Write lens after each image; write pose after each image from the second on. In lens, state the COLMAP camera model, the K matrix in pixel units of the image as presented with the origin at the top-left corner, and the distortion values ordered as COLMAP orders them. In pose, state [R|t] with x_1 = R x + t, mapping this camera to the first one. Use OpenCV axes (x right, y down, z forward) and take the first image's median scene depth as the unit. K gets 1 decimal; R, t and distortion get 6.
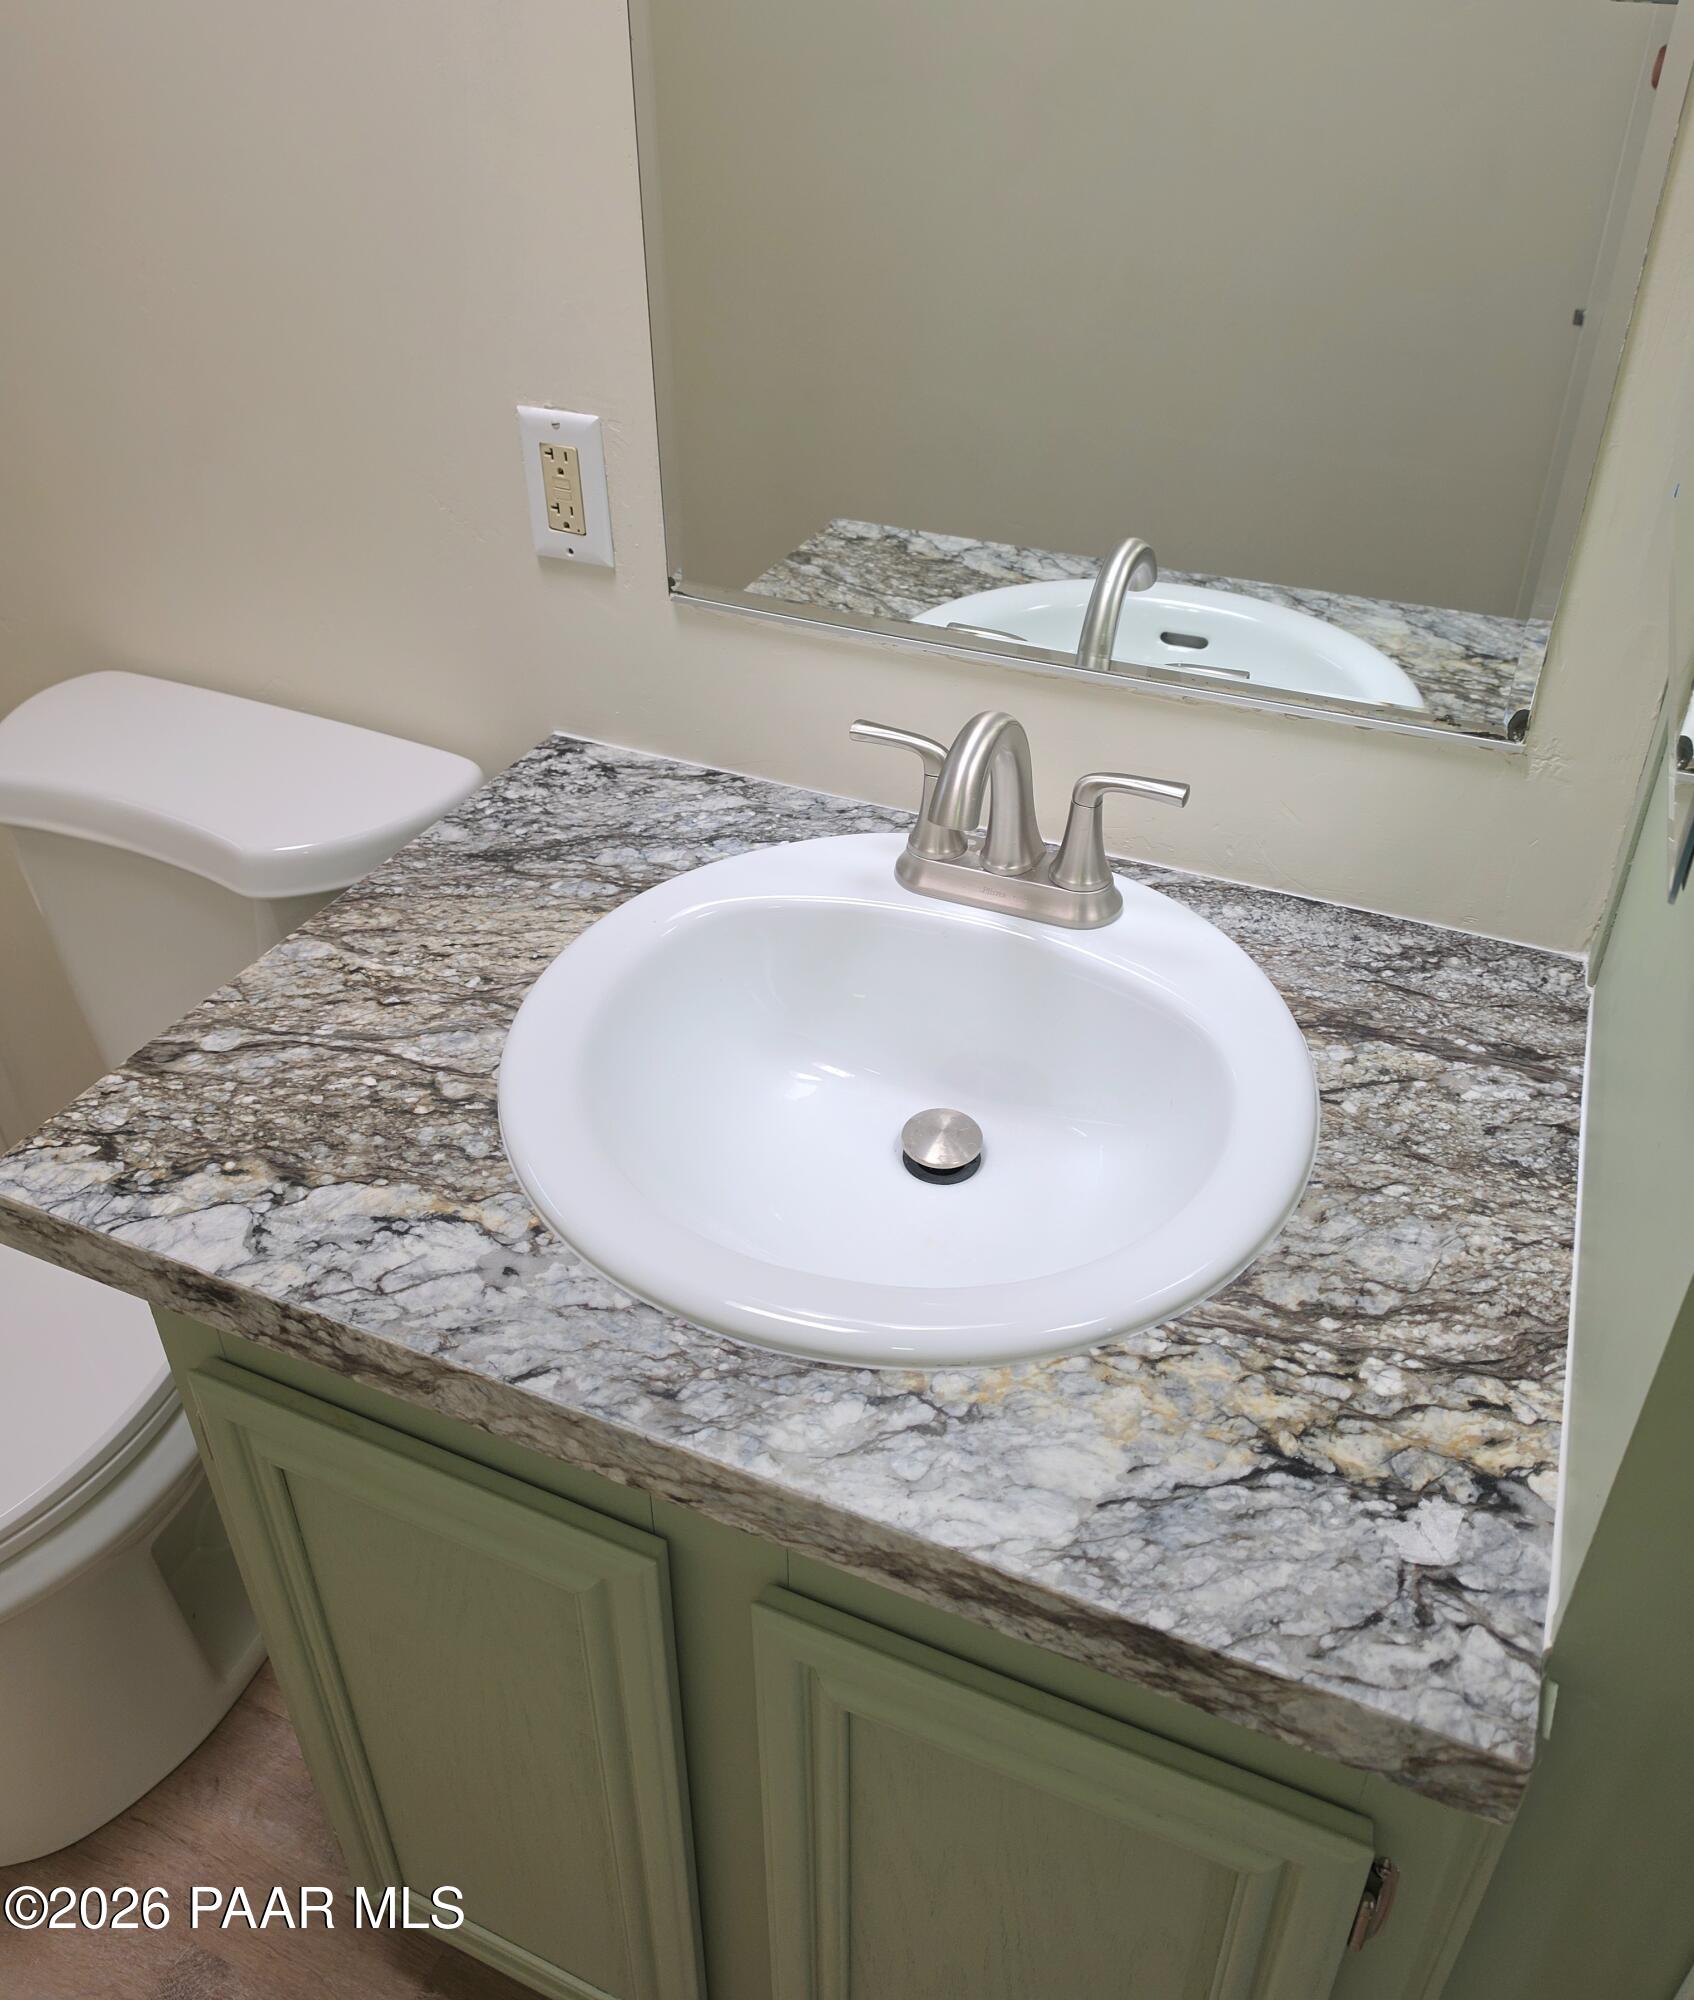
lens RADIAL K [[1672.5, 0, 847.0], [0, 1672.5, 1000.0], [0, 0, 1]] dist [-0.001023, -0.000482]
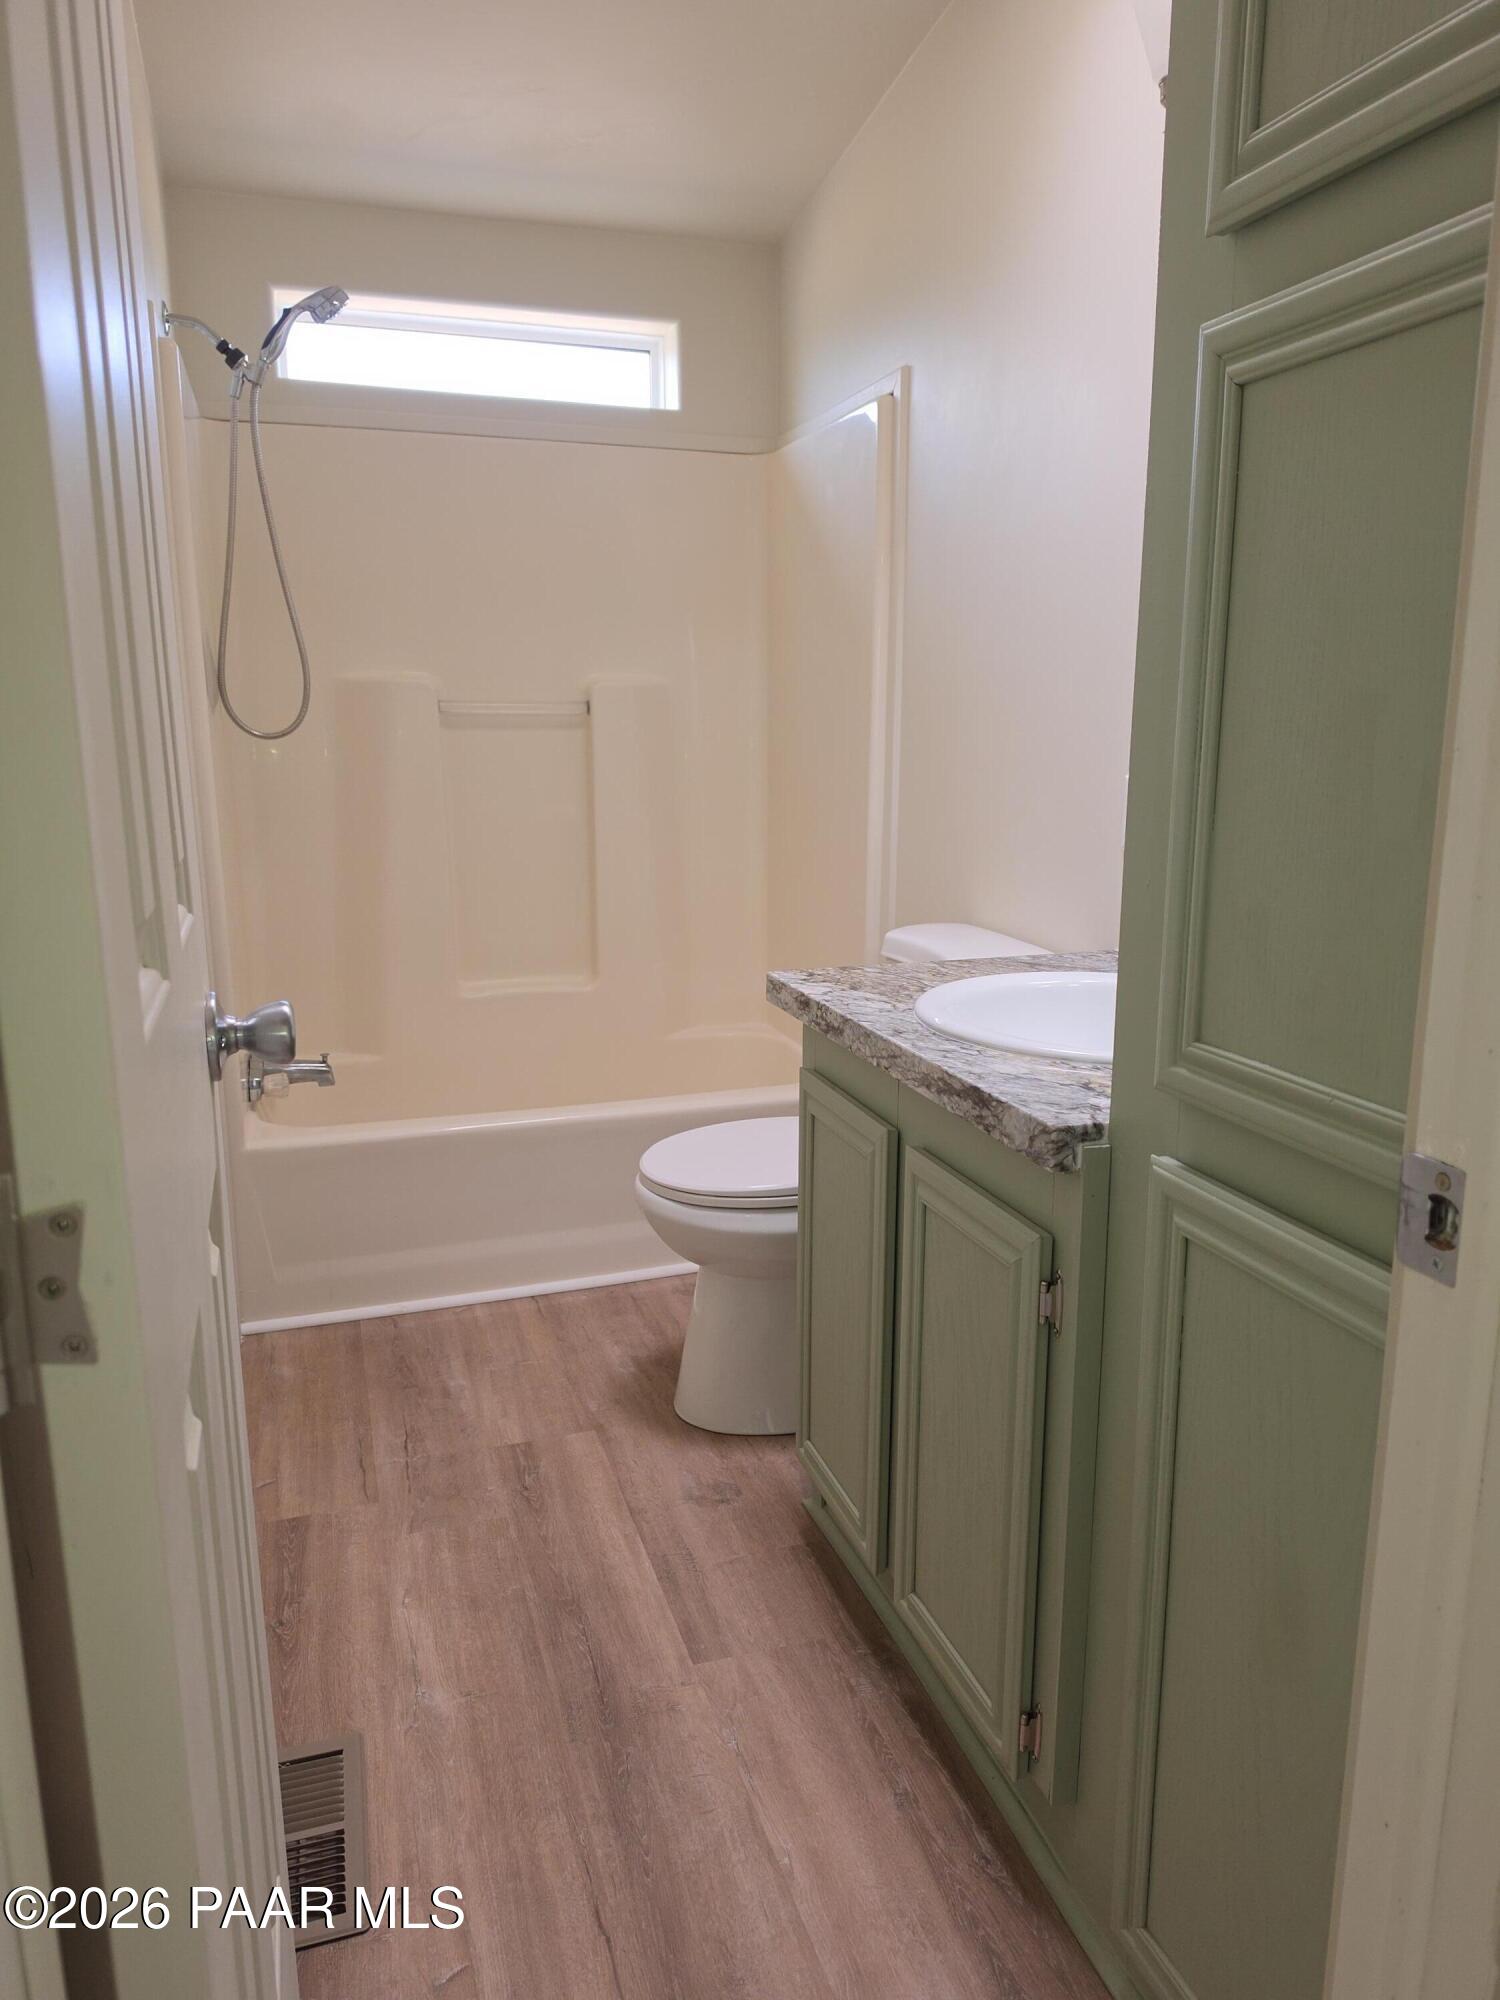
lens RADIAL K [[1354.5, 0, 750.0], [0, 1354.5, 1000.0], [0, 0, 1]] dist [0.073209, -0.083871]
pose [[0.690613, 0.155334, -0.706346, 1.331913], [-0.414388, 0.885437, -0.210439, 0.808679], [0.592736, 0.438033, 0.675863, -0.619820]]
